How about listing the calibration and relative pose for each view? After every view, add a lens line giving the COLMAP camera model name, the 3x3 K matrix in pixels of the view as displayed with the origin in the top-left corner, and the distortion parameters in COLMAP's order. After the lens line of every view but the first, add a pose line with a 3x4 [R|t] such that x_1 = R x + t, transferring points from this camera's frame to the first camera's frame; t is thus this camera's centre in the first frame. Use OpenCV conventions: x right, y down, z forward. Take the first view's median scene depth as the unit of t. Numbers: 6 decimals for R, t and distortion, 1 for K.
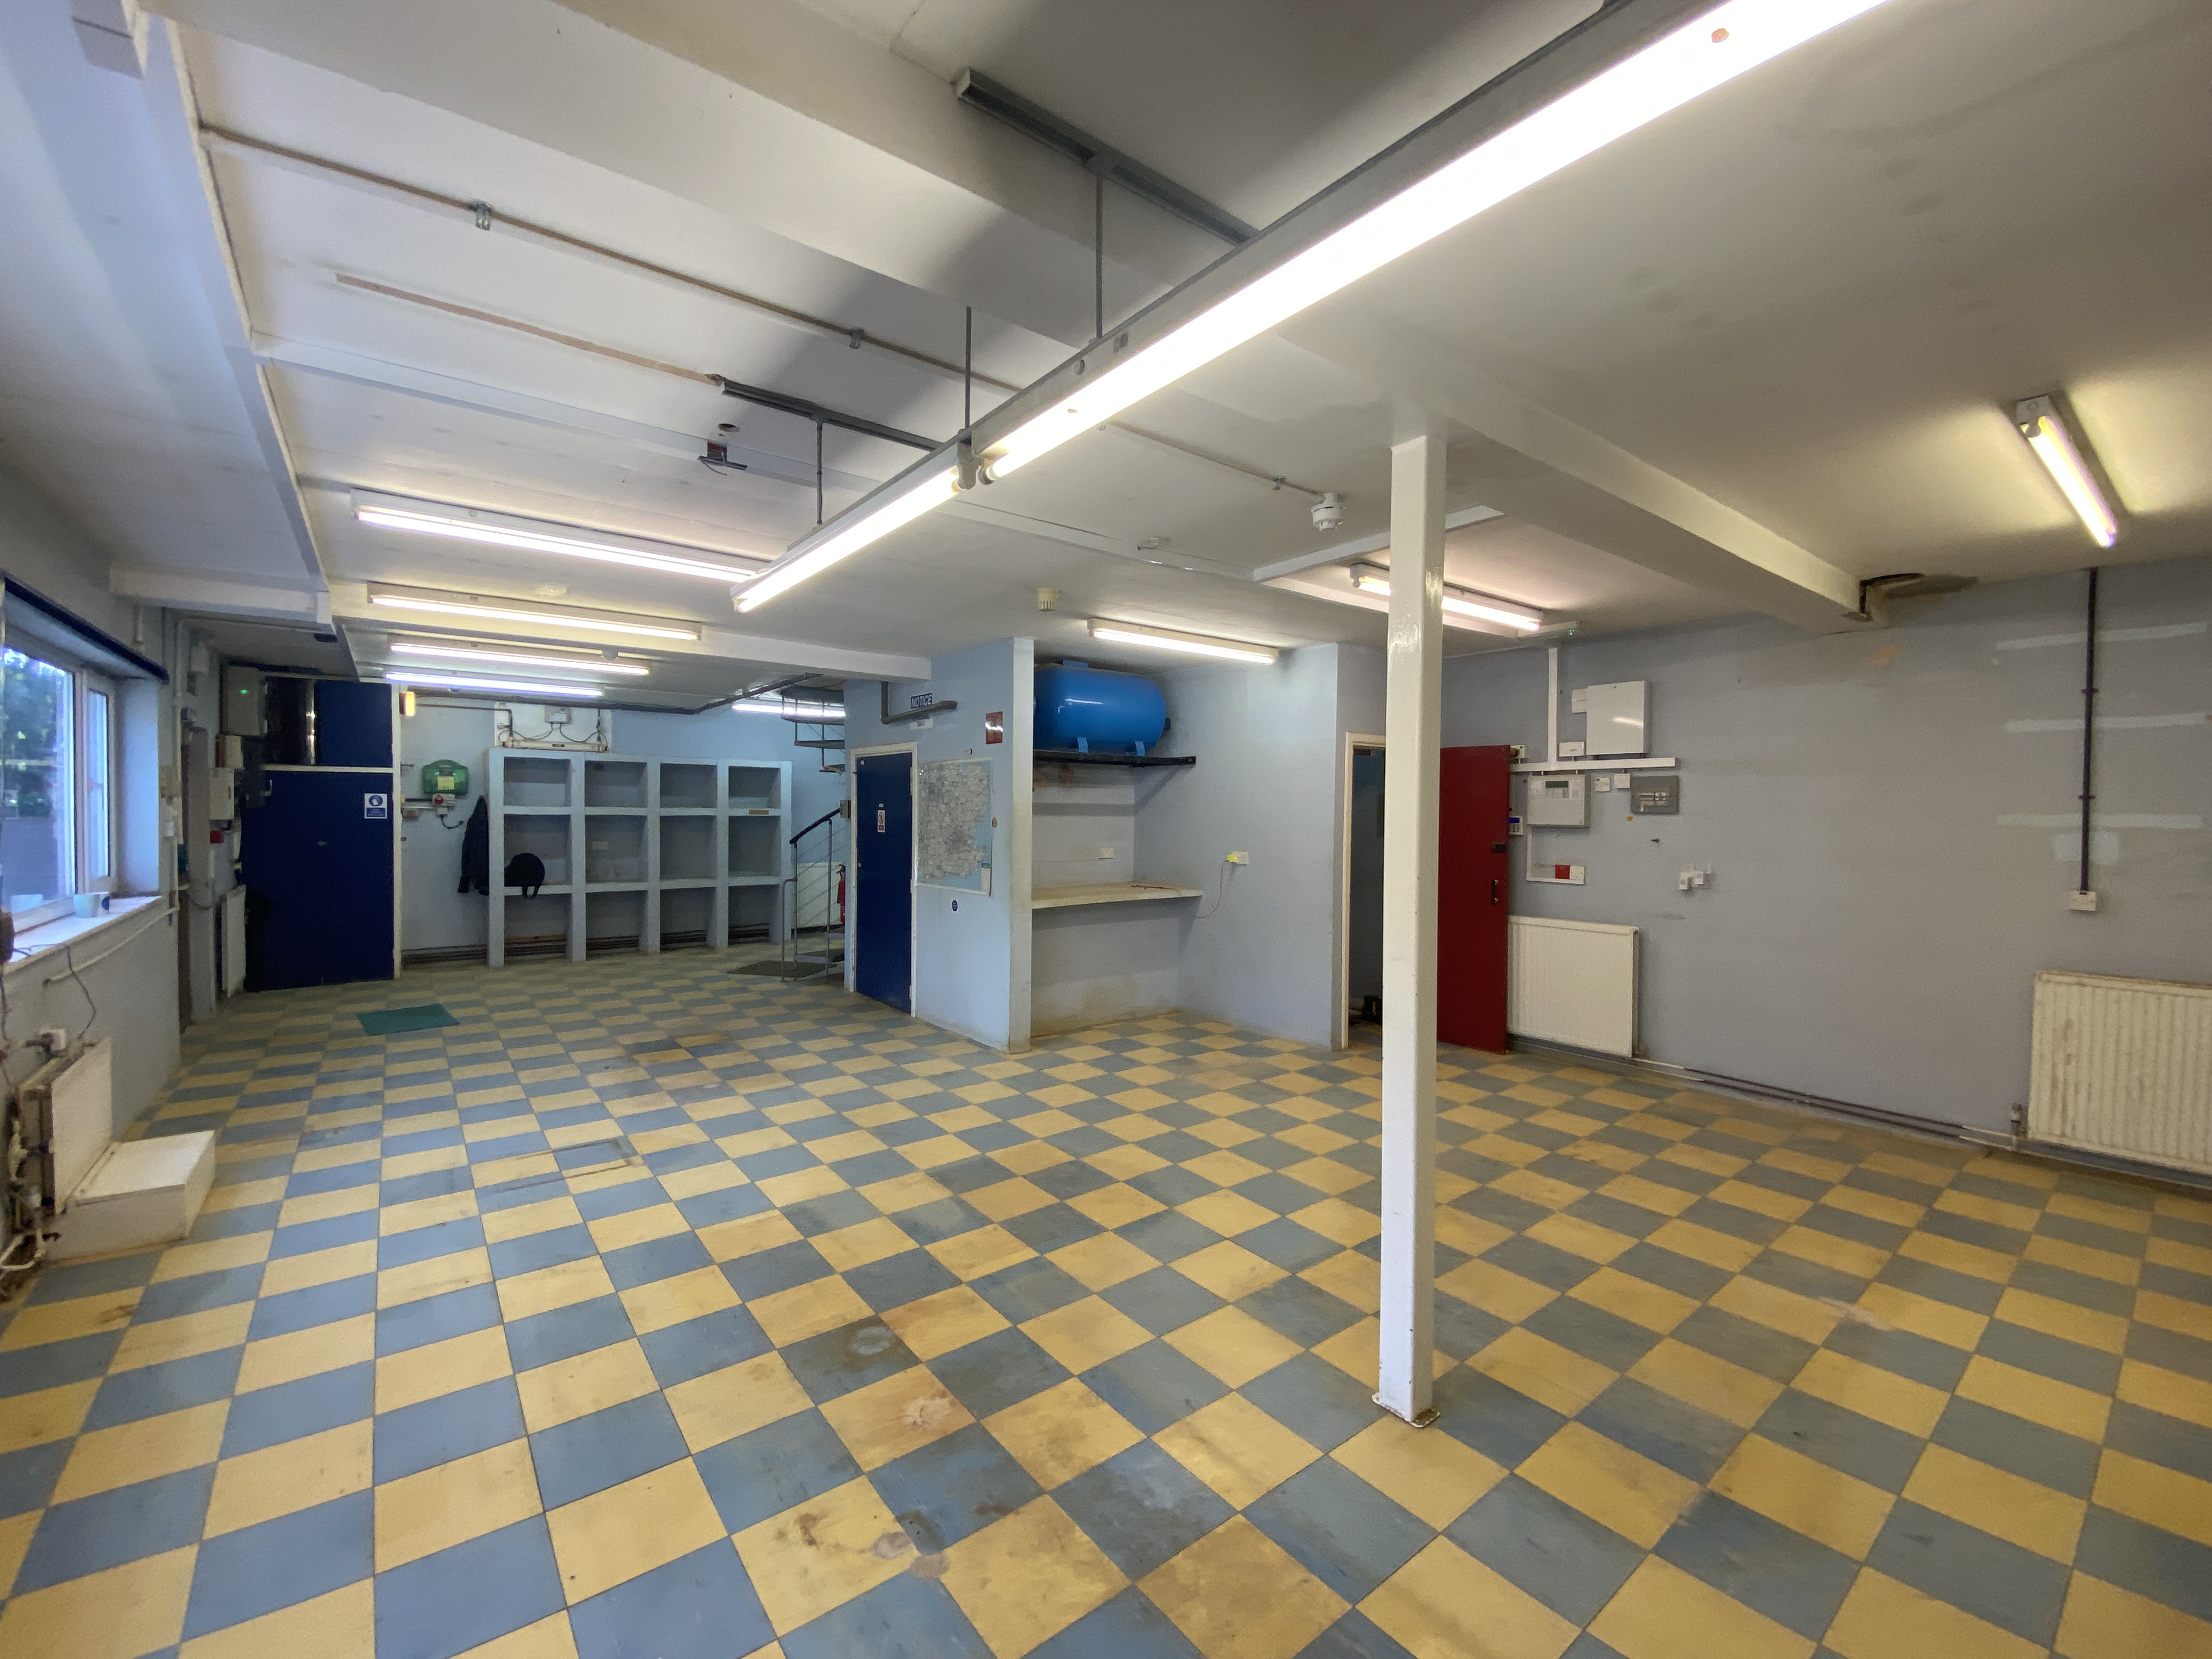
lens RADIAL K [[898.7, 0, 1108.4], [0, 898.7, 828.3], [0, 0, 1]] dist [0.016902, -0.012249]
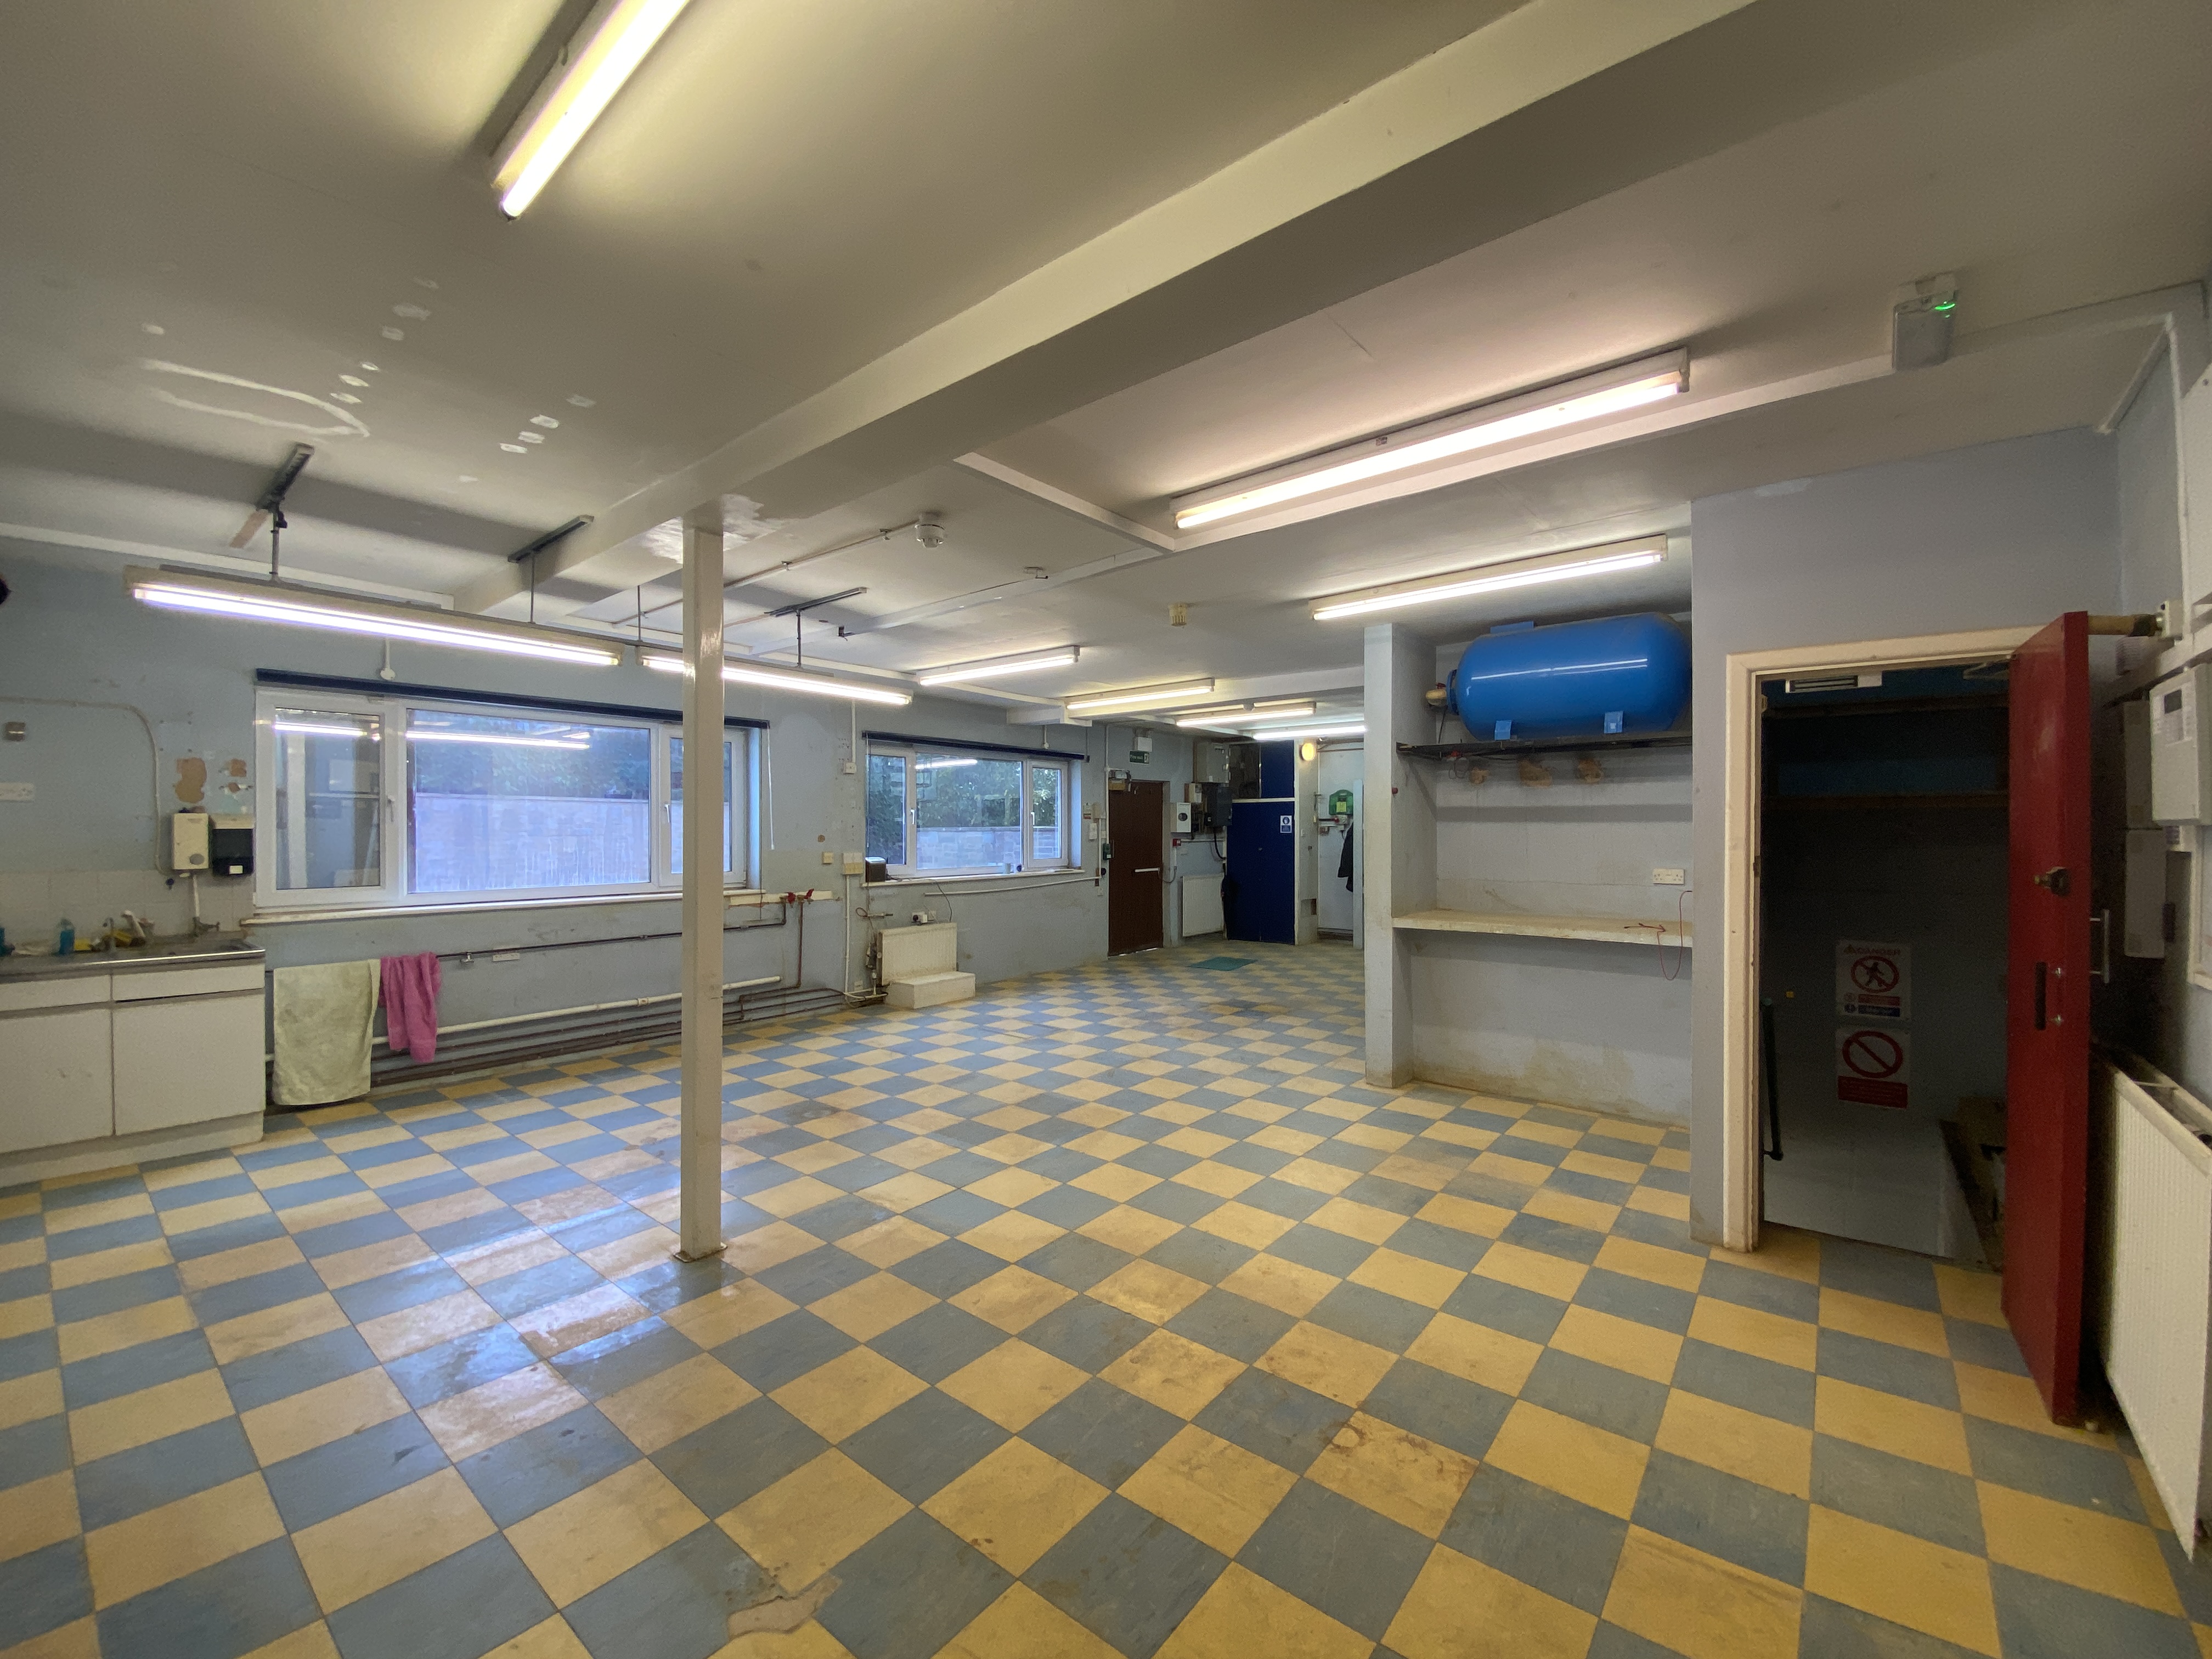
lens RADIAL K [[898.7, 0, 1094.1], [0, 898.7, 832.3], [0, 0, 1]] dist [0.016902, -0.012249]
pose [[0.216427, -0.005313, -0.976284, 1.007703], [-0.019931, 0.999753, -0.009859, 0.016389], [0.976095, 0.021592, 0.216268, 0.727524]]
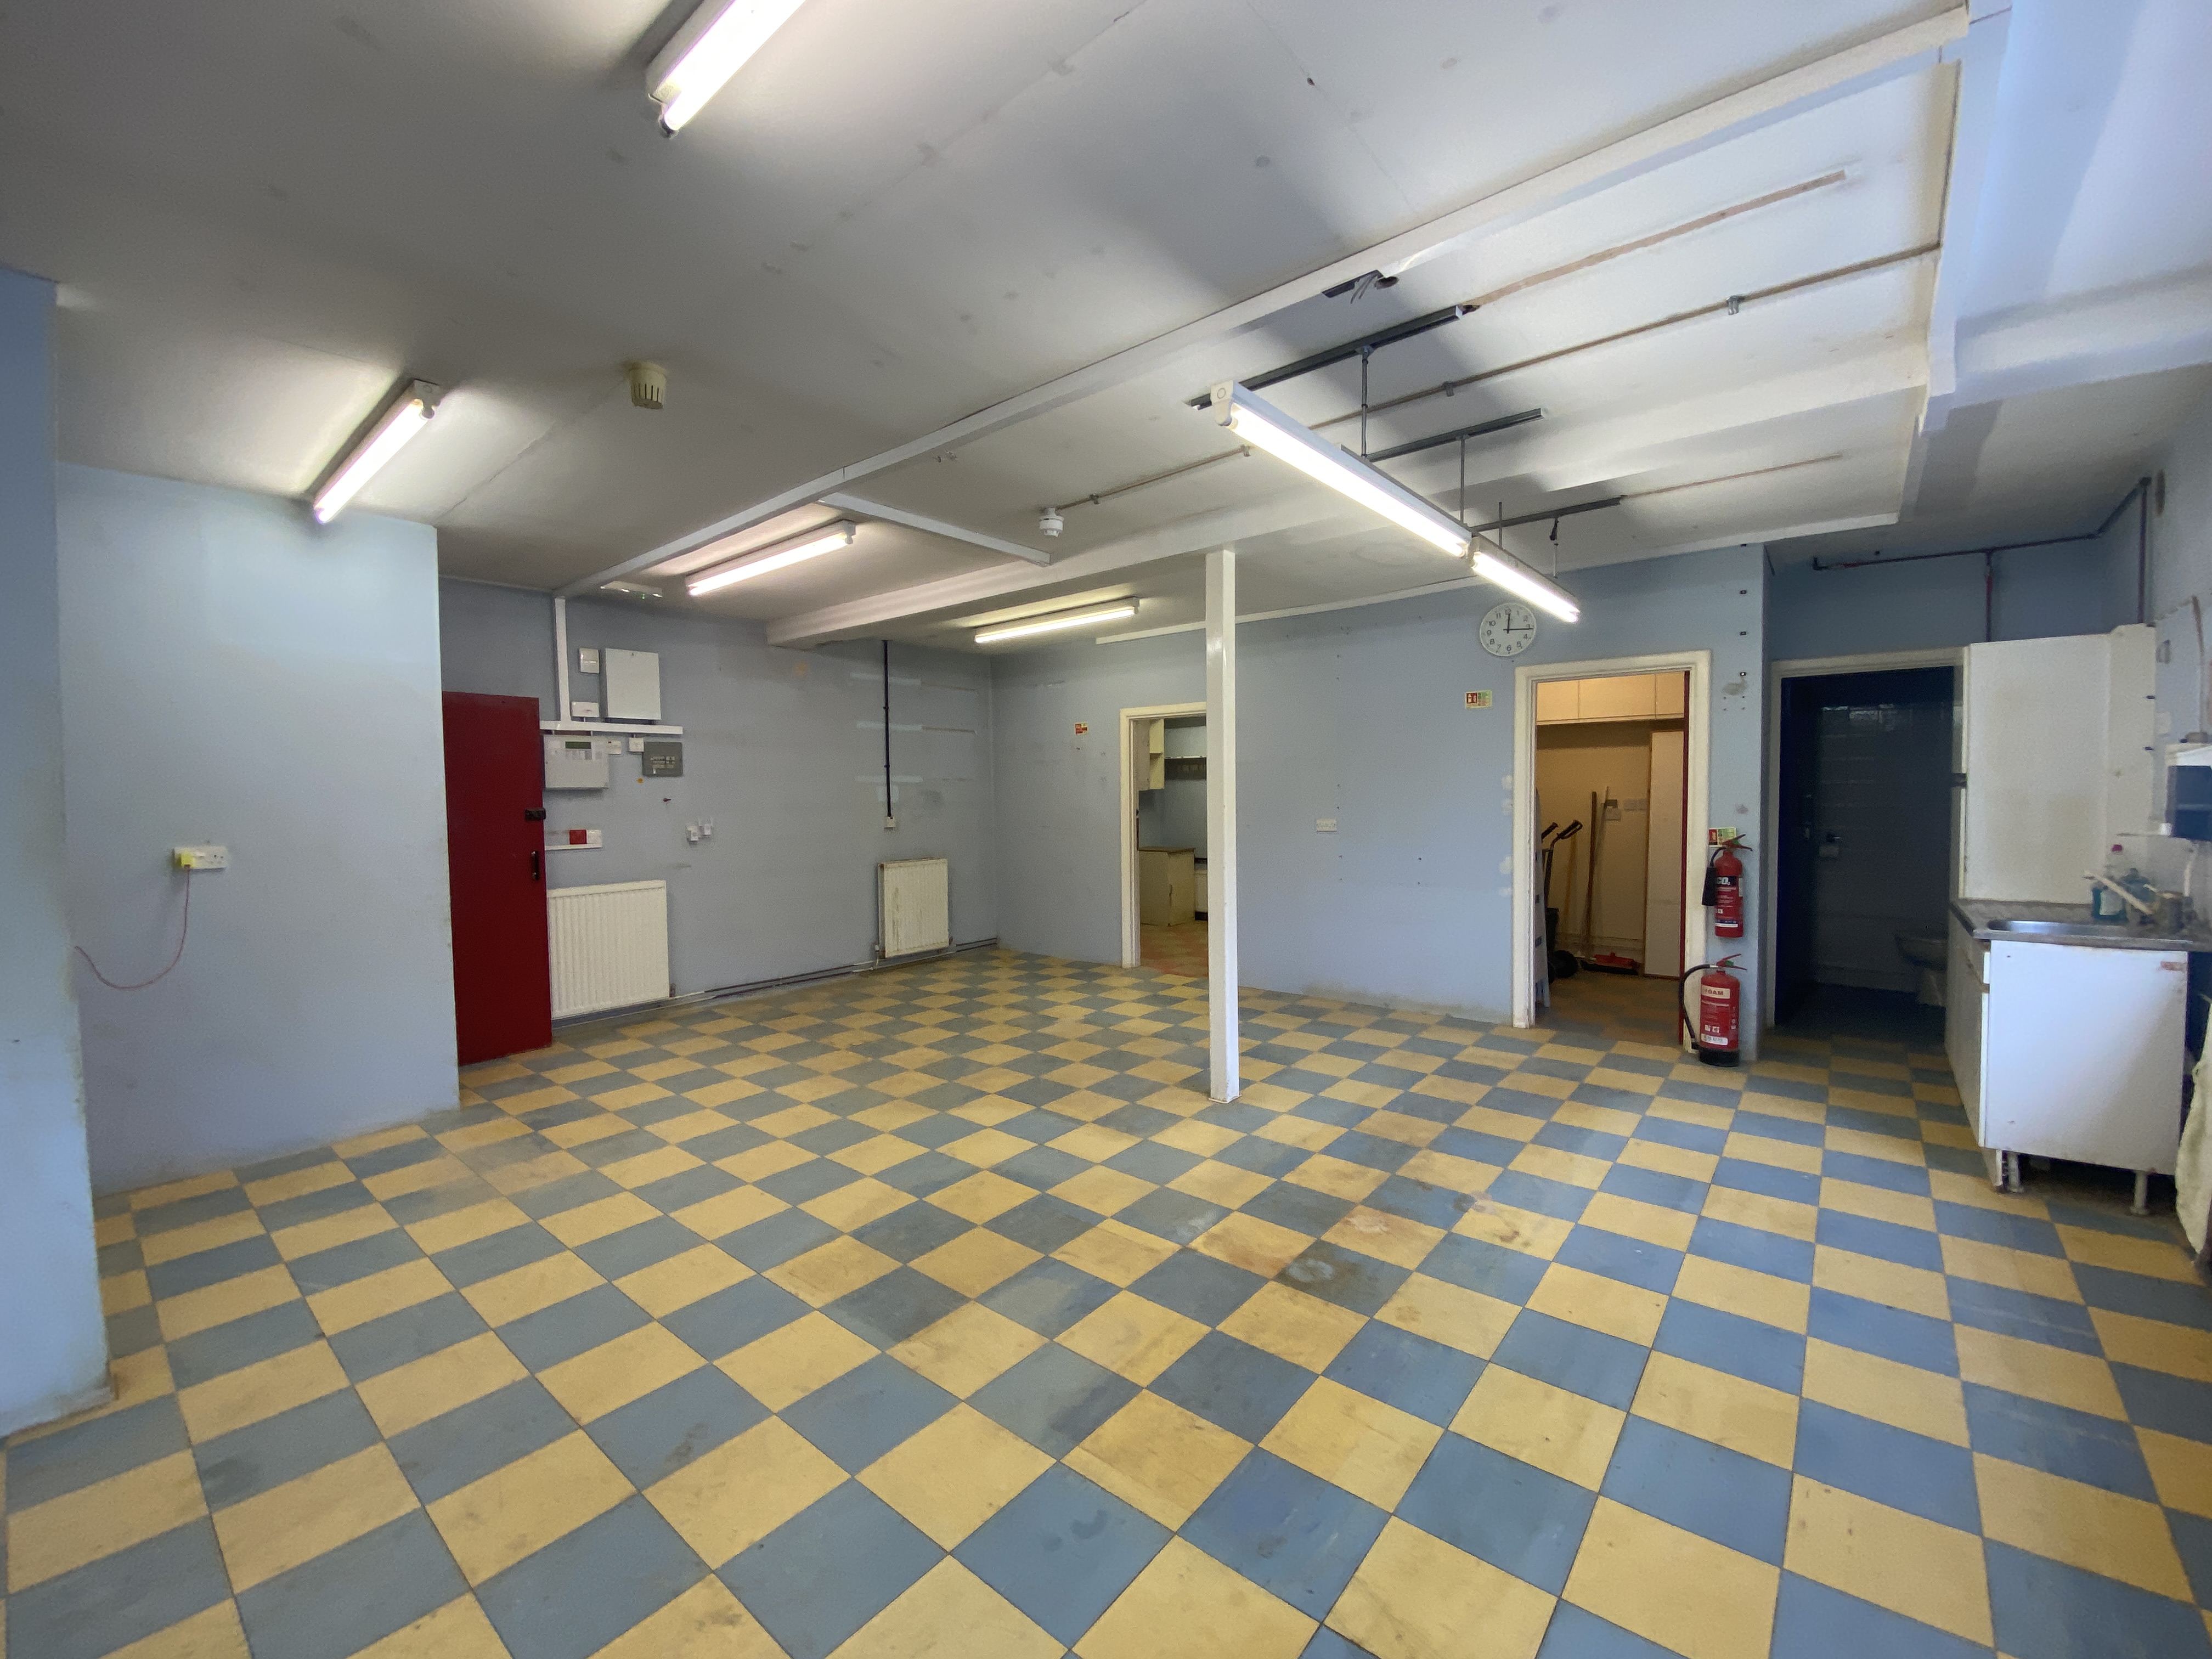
lens RADIAL K [[898.7, 0, 1093.7], [0, 898.7, 824.7], [0, 0, 1]] dist [0.016902, -0.012249]
pose [[-0.201179, -0.042670, 0.978625, -0.756739], [0.032397, 0.998214, 0.050184, 0.006325], [-0.979019, 0.041800, -0.199437, 0.909945]]
